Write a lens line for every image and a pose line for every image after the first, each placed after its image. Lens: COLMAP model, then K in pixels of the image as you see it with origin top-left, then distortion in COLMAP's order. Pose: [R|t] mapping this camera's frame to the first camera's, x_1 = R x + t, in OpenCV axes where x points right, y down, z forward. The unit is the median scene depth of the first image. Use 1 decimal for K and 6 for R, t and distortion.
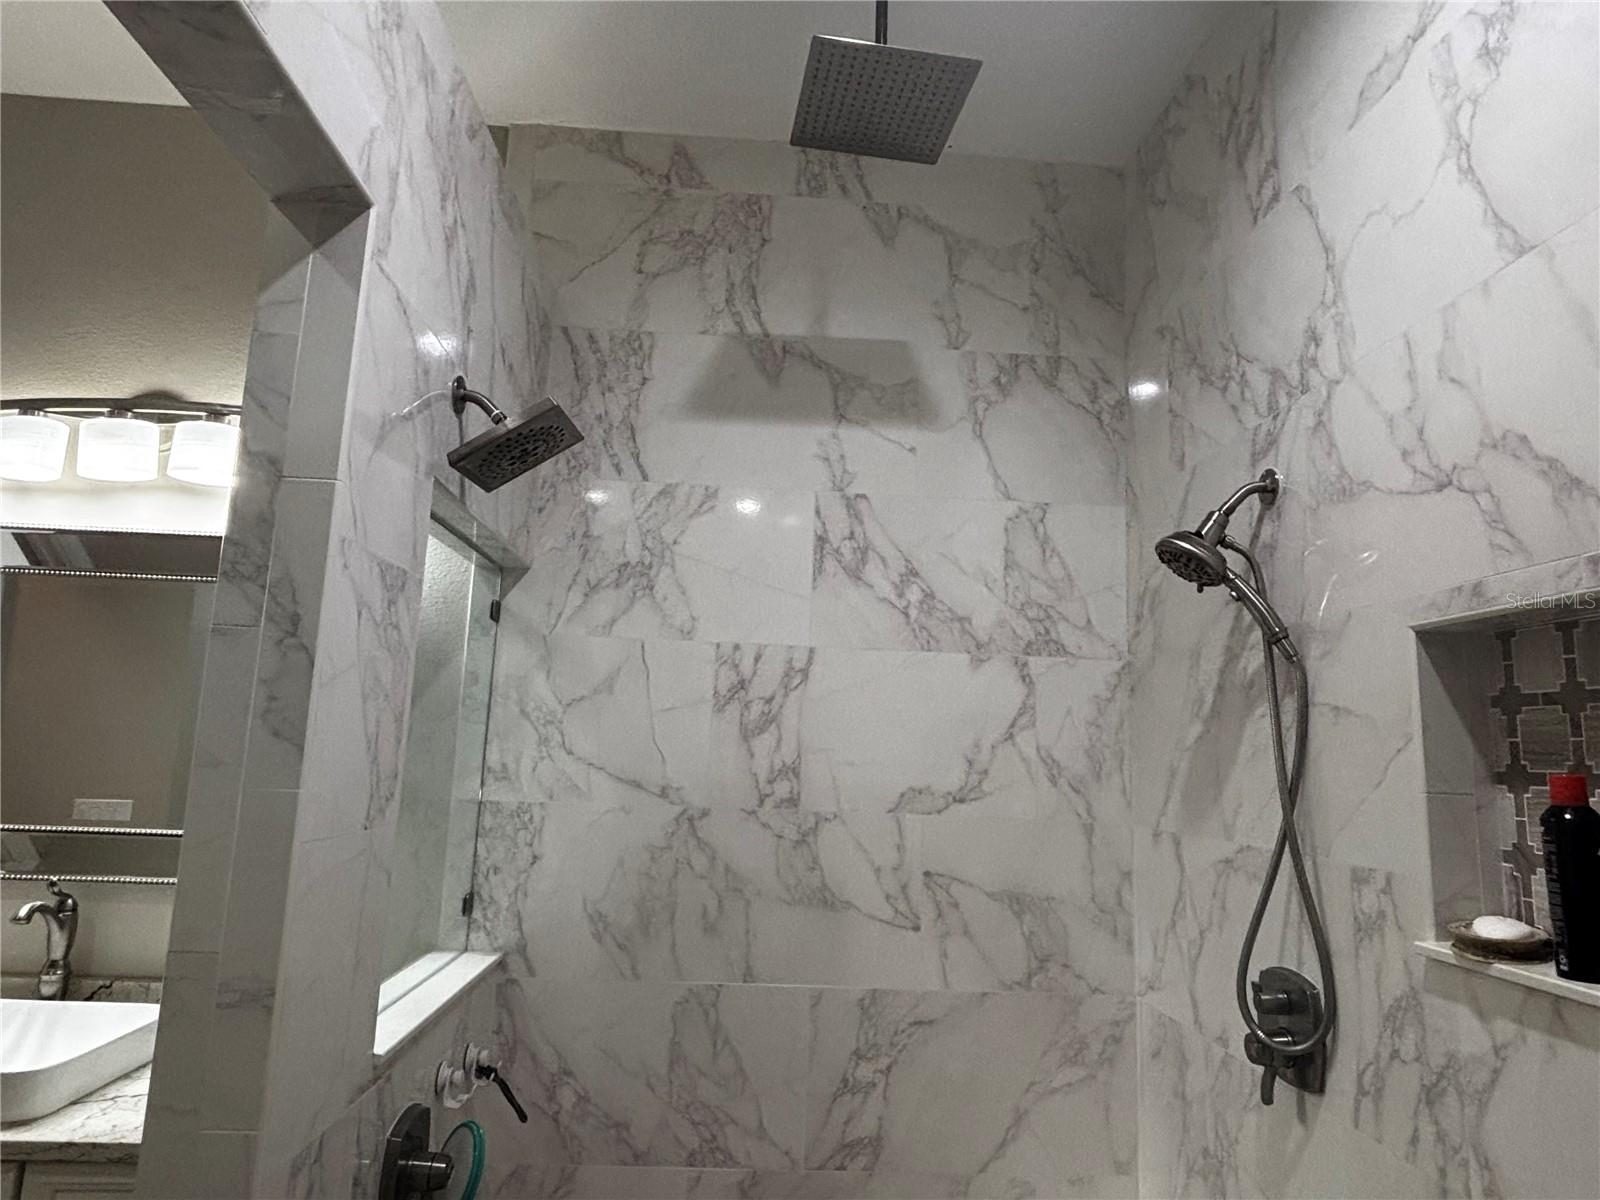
lens RADIAL K [[973.4, 0, 799.0], [0, 973.4, 593.8], [0, 0, 1]] dist [-0.004976, 0.000616]
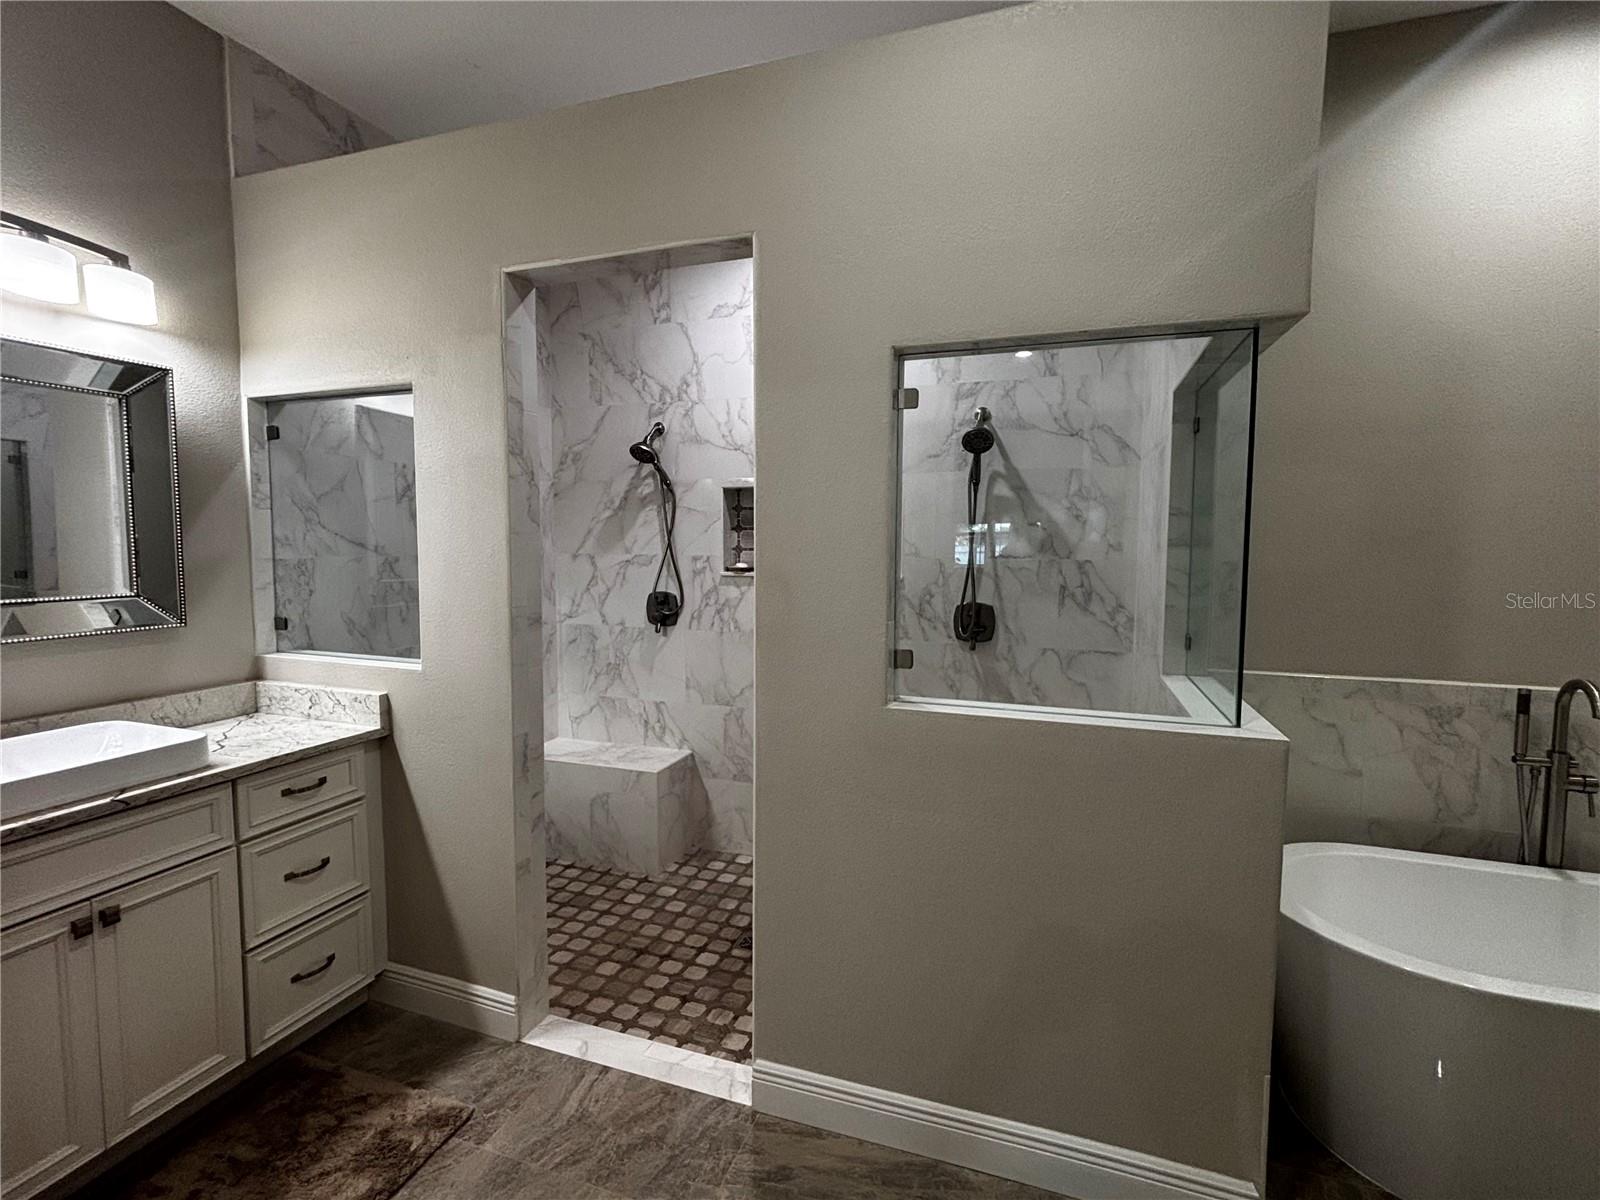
lens RADIAL K [[714.9, 0, 802.3], [0, 714.9, 594.4], [0, 0, 1]] dist [-0.021666, -0.000519]
pose [[0.382824, -0.104179, 0.917928, -1.228817], [-0.143275, 0.974903, 0.170398, -0.050471], [-0.912643, -0.196749, 0.358290, -0.200152]]
